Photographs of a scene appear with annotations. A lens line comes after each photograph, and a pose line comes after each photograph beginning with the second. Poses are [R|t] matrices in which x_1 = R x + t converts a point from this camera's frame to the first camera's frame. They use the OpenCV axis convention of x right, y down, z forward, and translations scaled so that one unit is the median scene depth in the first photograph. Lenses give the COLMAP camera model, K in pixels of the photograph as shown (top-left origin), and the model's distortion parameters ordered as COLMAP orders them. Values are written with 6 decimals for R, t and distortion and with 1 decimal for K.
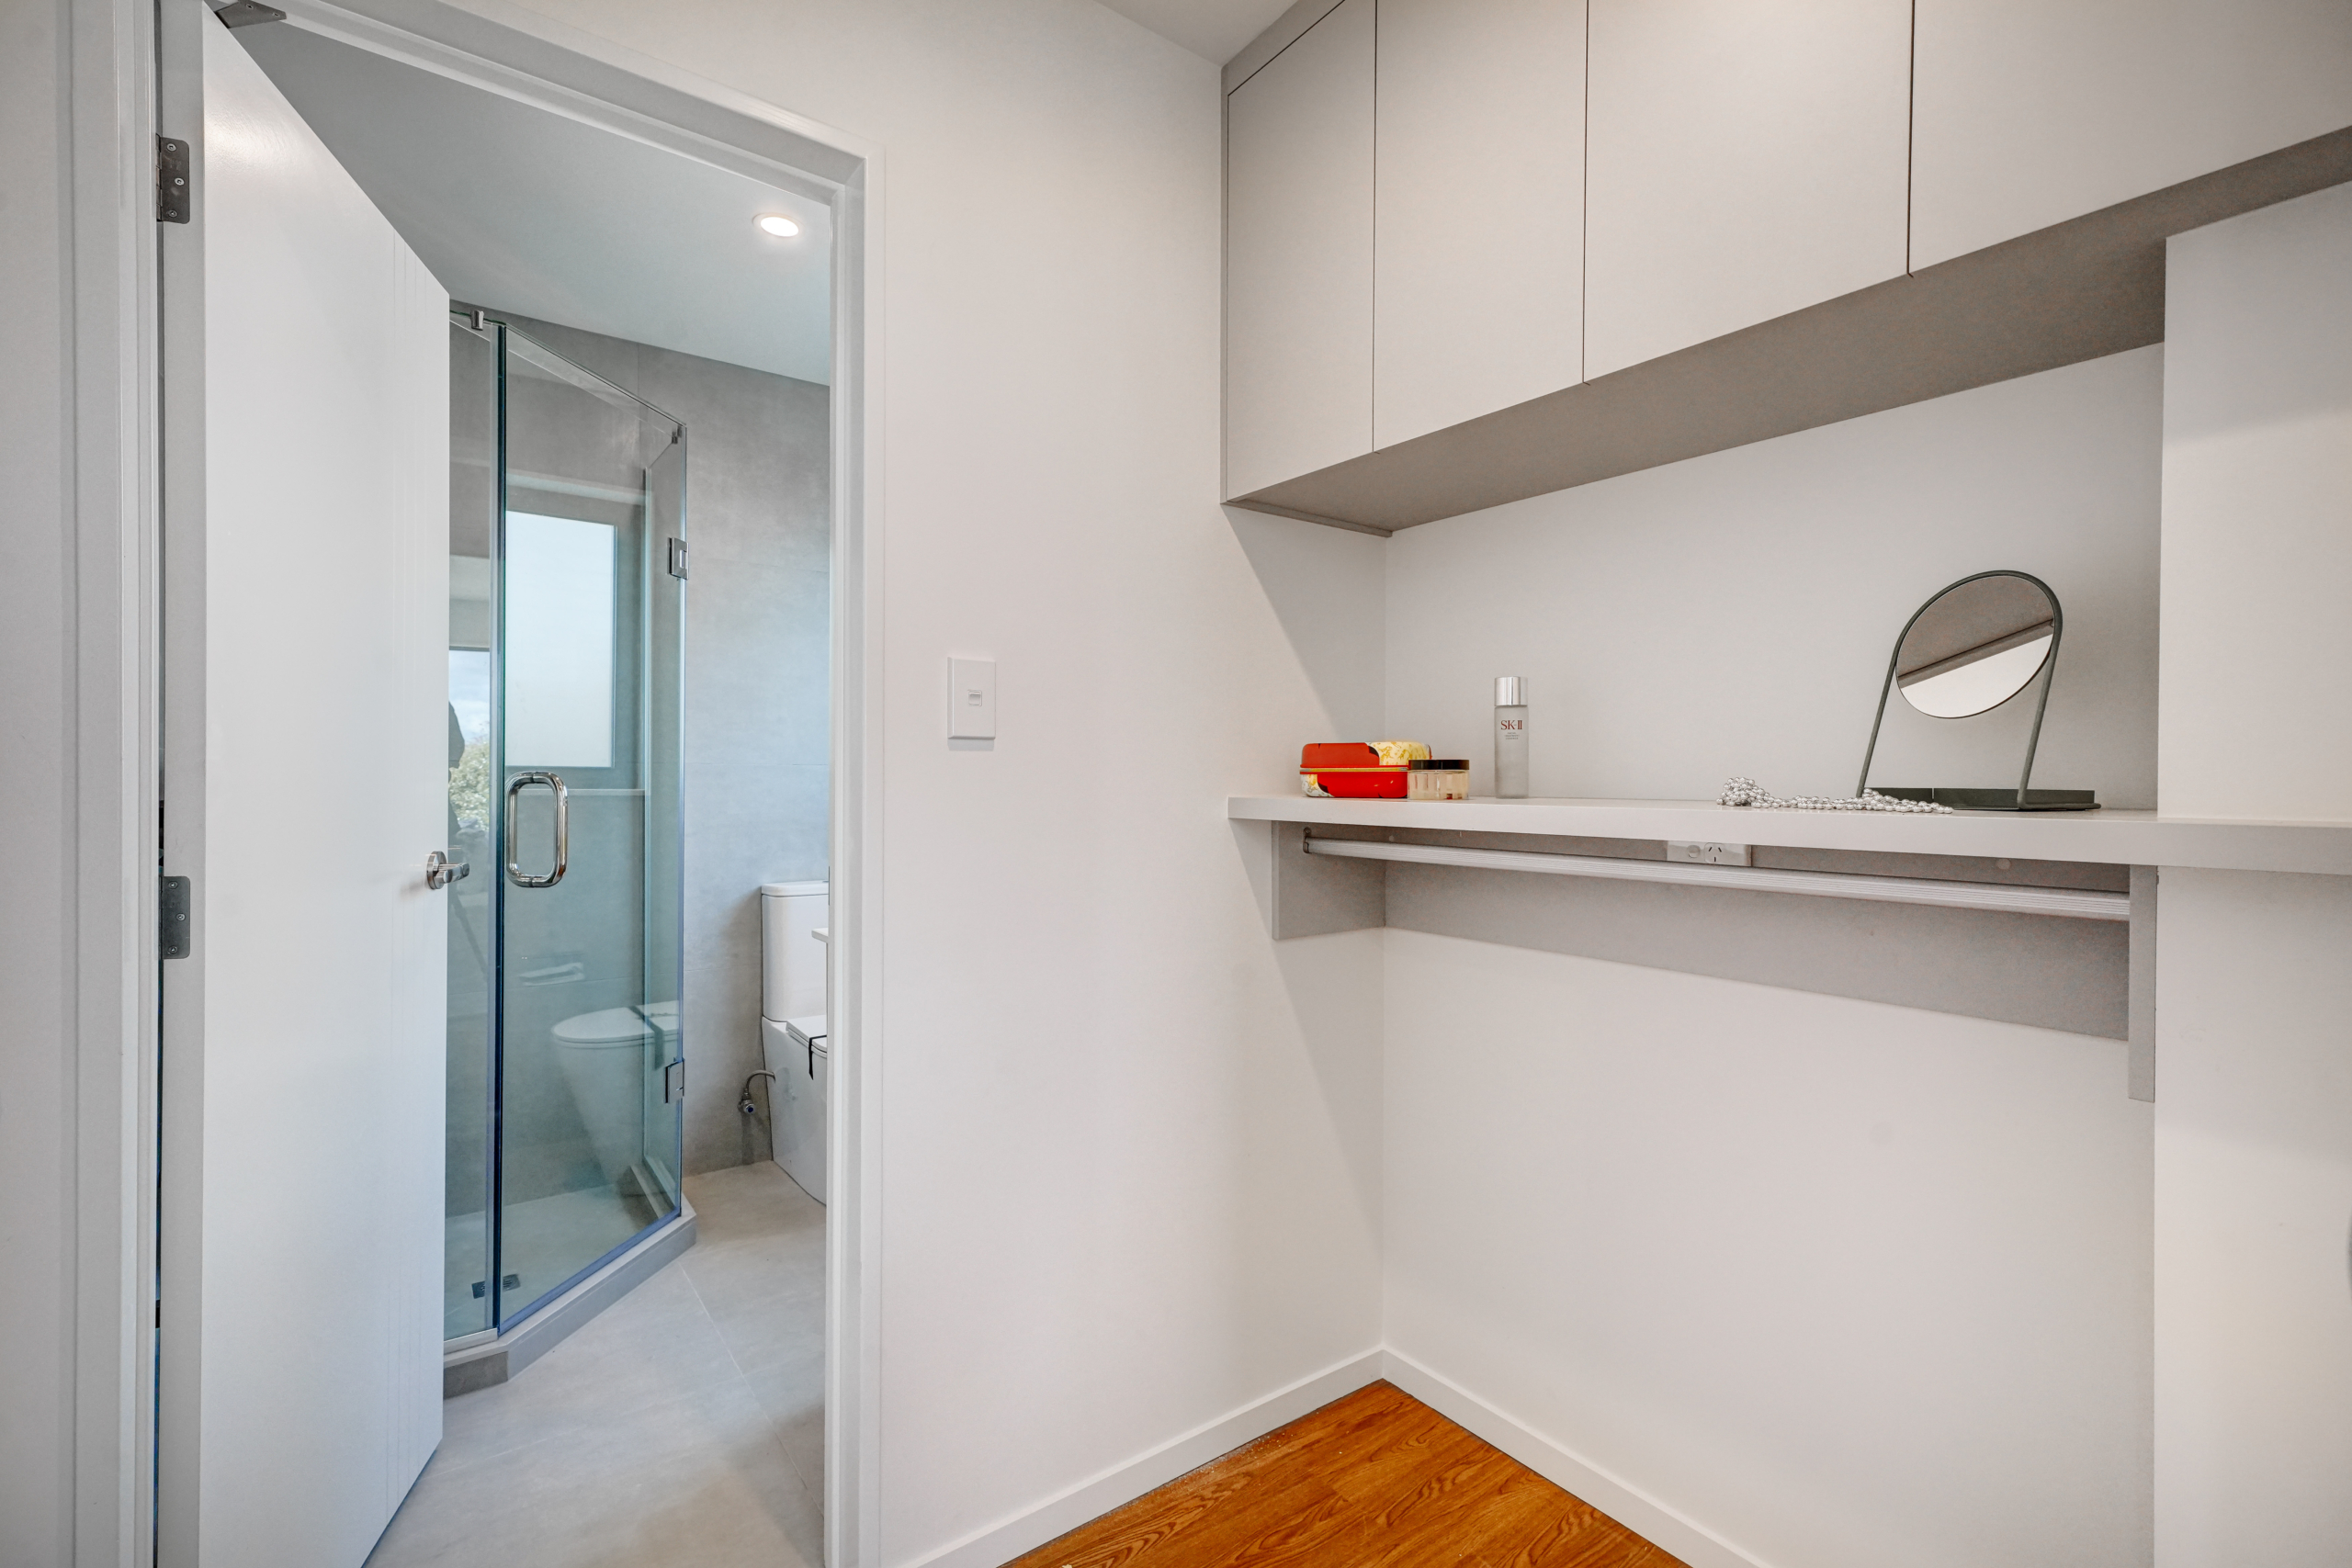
lens RADIAL K [[1044.1, 0, 1178.1], [0, 1044.1, 788.0], [0, 0, 1]] dist [-0.007686, 0.002508]
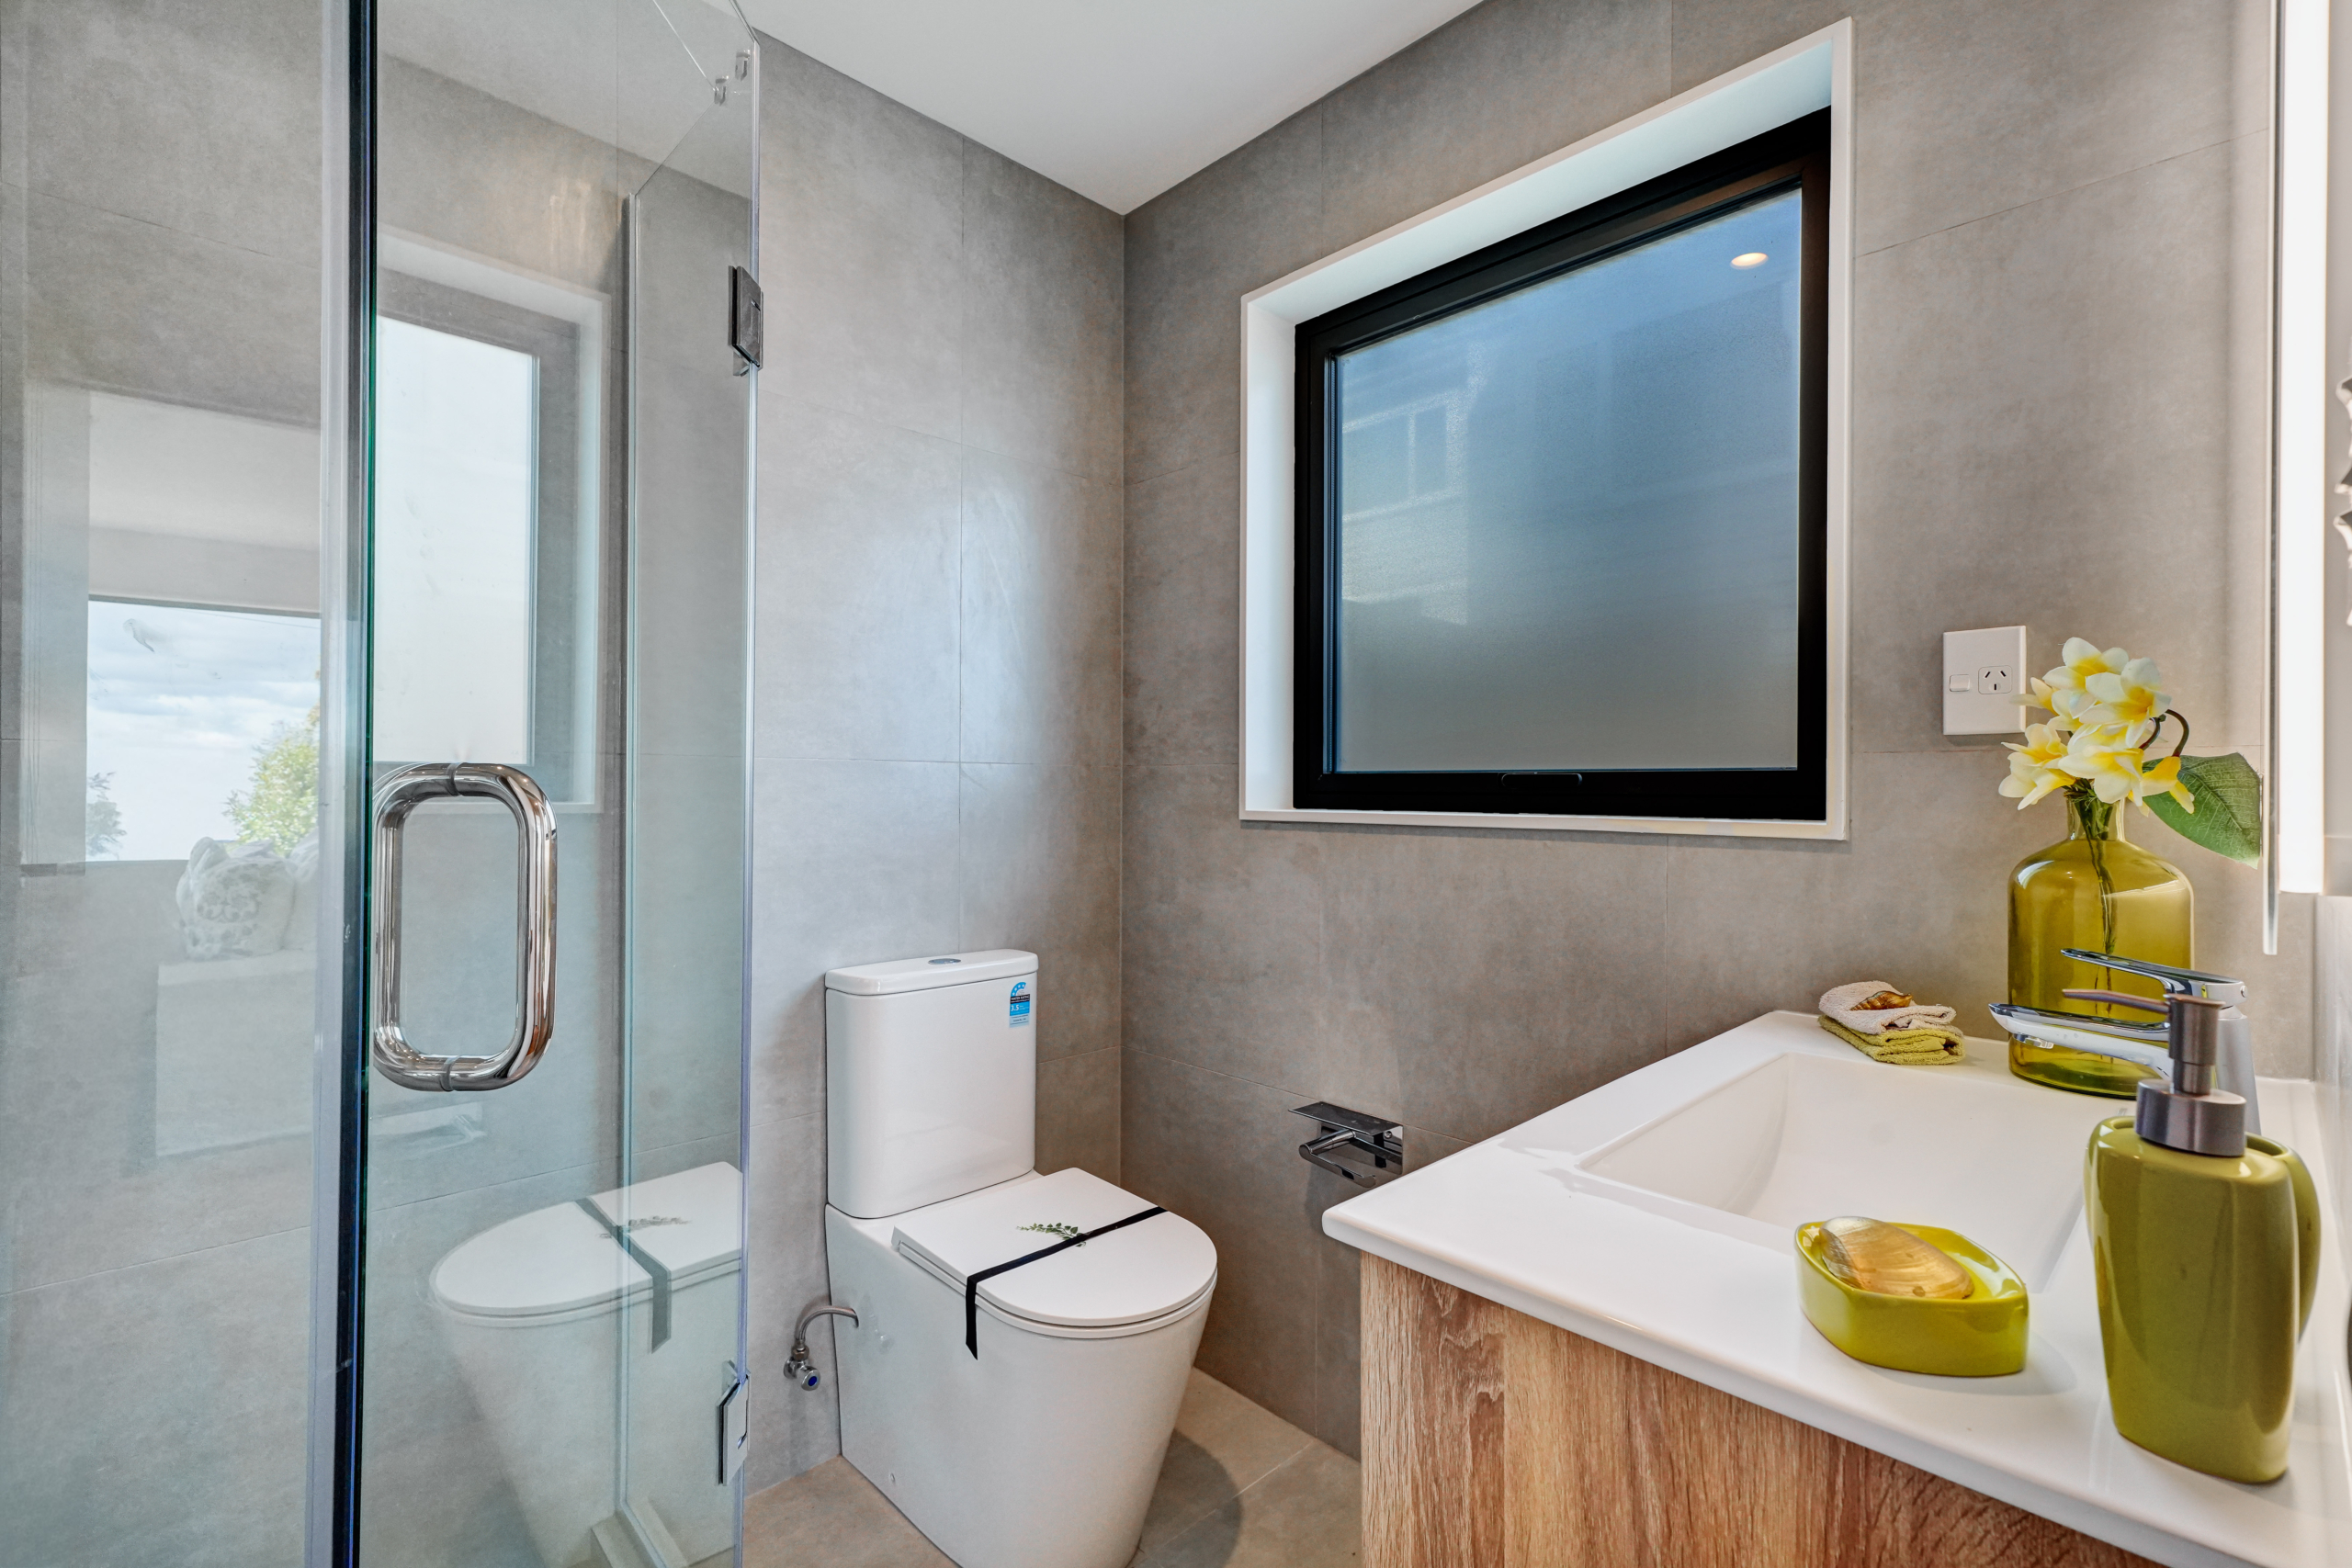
lens RADIAL K [[1044.1, 0, 1174.6], [0, 1044.1, 776.9], [0, 0, 1]] dist [-0.007686, 0.002508]
pose [[0.992589, -0.003122, 0.121476, -0.312176], [0.005221, 0.999842, -0.016967, -0.002530], [-0.121404, 0.017476, 0.992449, 0.460971]]
